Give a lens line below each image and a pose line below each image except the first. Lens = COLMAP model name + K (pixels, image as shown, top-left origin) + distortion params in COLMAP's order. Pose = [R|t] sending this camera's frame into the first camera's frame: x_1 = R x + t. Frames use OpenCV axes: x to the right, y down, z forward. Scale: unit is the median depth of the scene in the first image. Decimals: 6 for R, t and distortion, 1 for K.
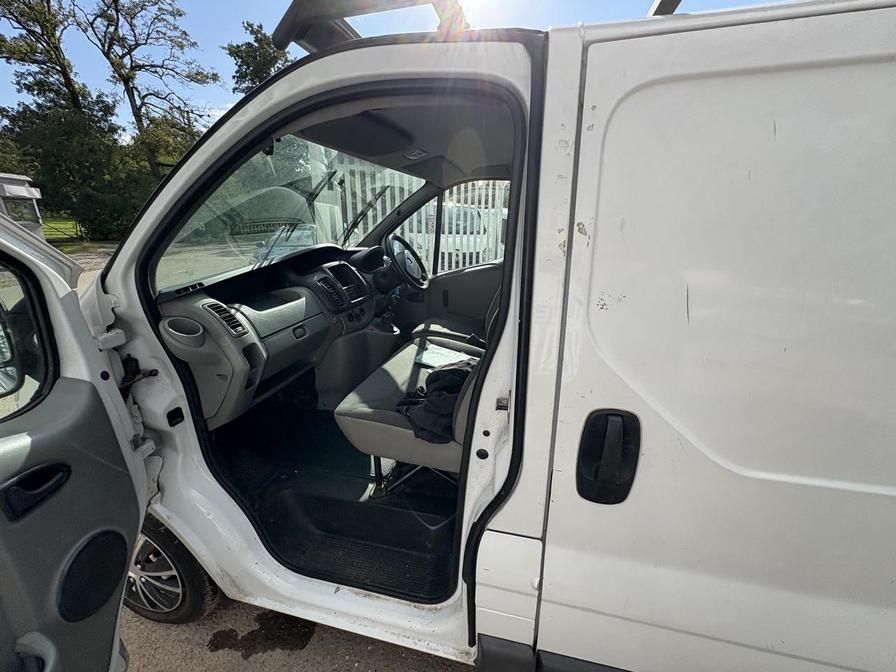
lens RADIAL K [[357.7, 0, 449.2], [0, 357.7, 339.5], [0, 0, 1]] dist [-0.002220, 0.000303]
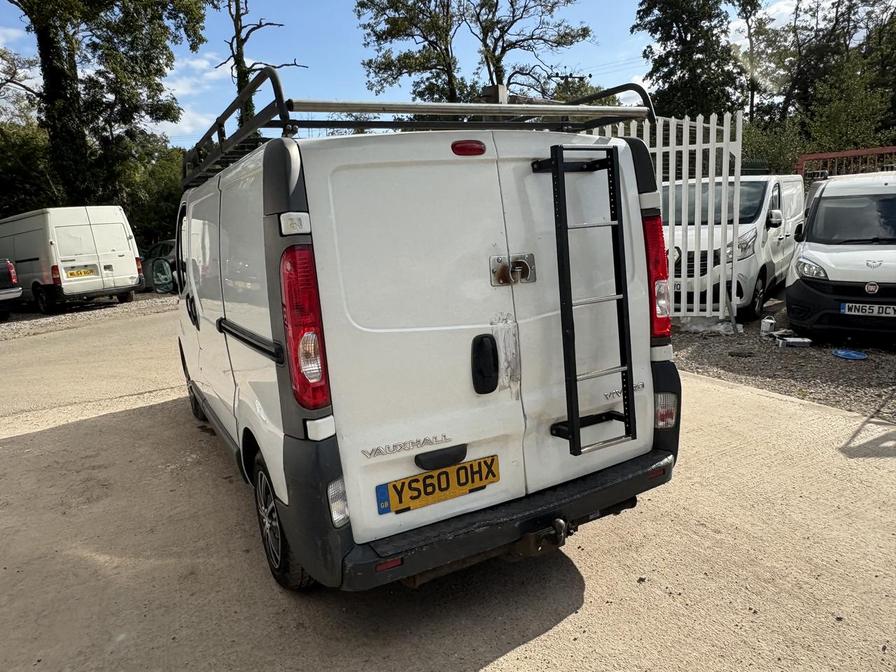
lens RADIAL K [[633.5, 0, 450.7], [0, 633.5, 334.0], [0, 0, 1]] dist [-0.005515, 0.009672]
pose [[0.667224, 0.092542, -0.739086, 2.209539], [-0.174563, 0.984046, -0.034376, 0.111221], [0.724114, 0.151954, 0.672733, -0.400179]]
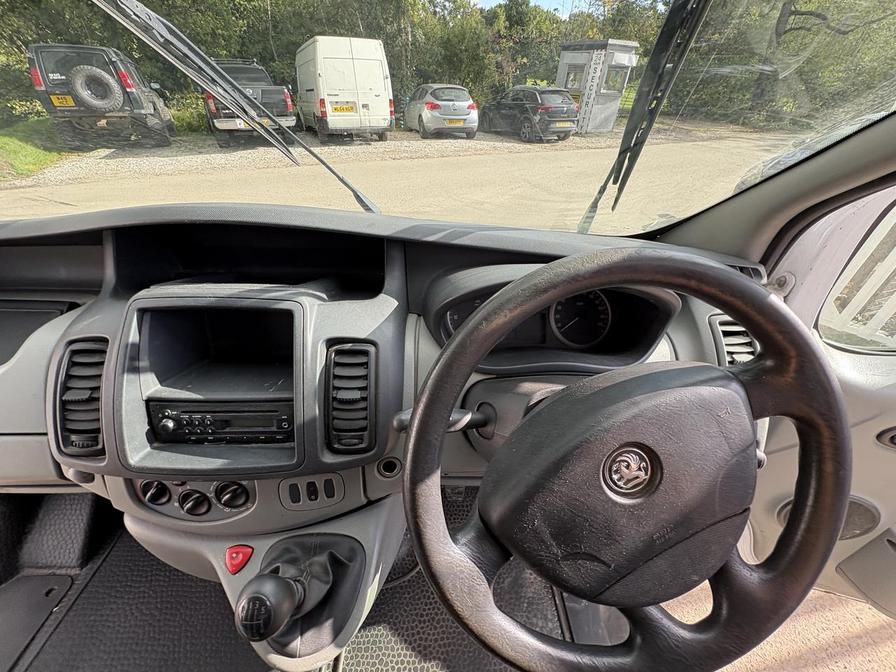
lens RADIAL K [[357.7, 0, 445.1], [0, 357.7, 338.3], [0, 0, 1]] dist [-0.002220, 0.000303]
pose [[0.267773, 0.570863, -0.776153, -0.080884], [-0.337153, 0.810157, 0.479555, -0.319648], [0.902566, 0.133270, 0.409406, 0.894373]]
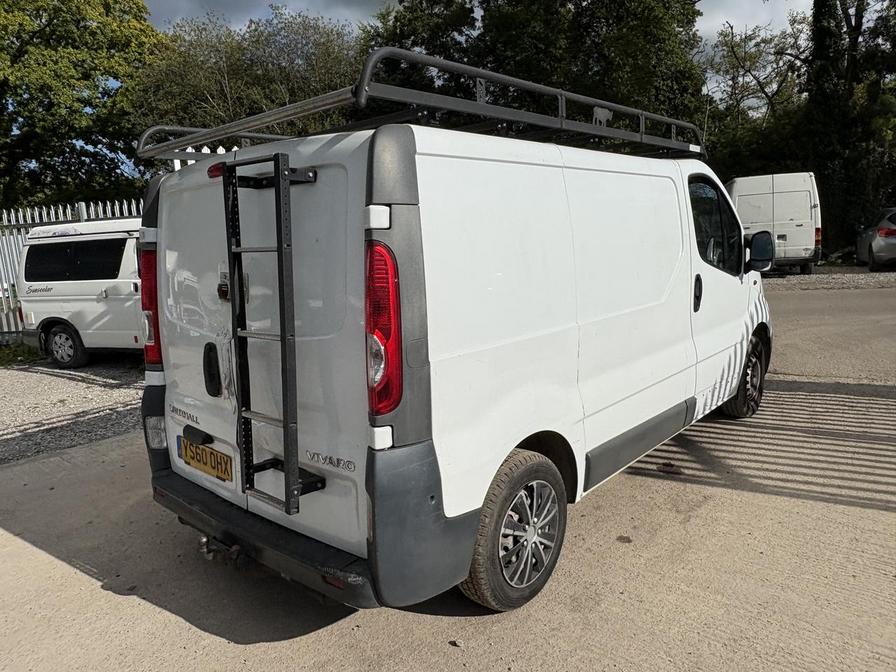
lens RADIAL K [[633.5, 0, 444.1], [0, 633.5, 333.2], [0, 0, 1]] dist [-0.005515, 0.009672]
pose [[-0.471555, 0.169093, -0.865473, 2.268374], [-0.230559, 0.923664, 0.306083, -0.480711], [0.851163, 0.343877, -0.396573, 1.406963]]
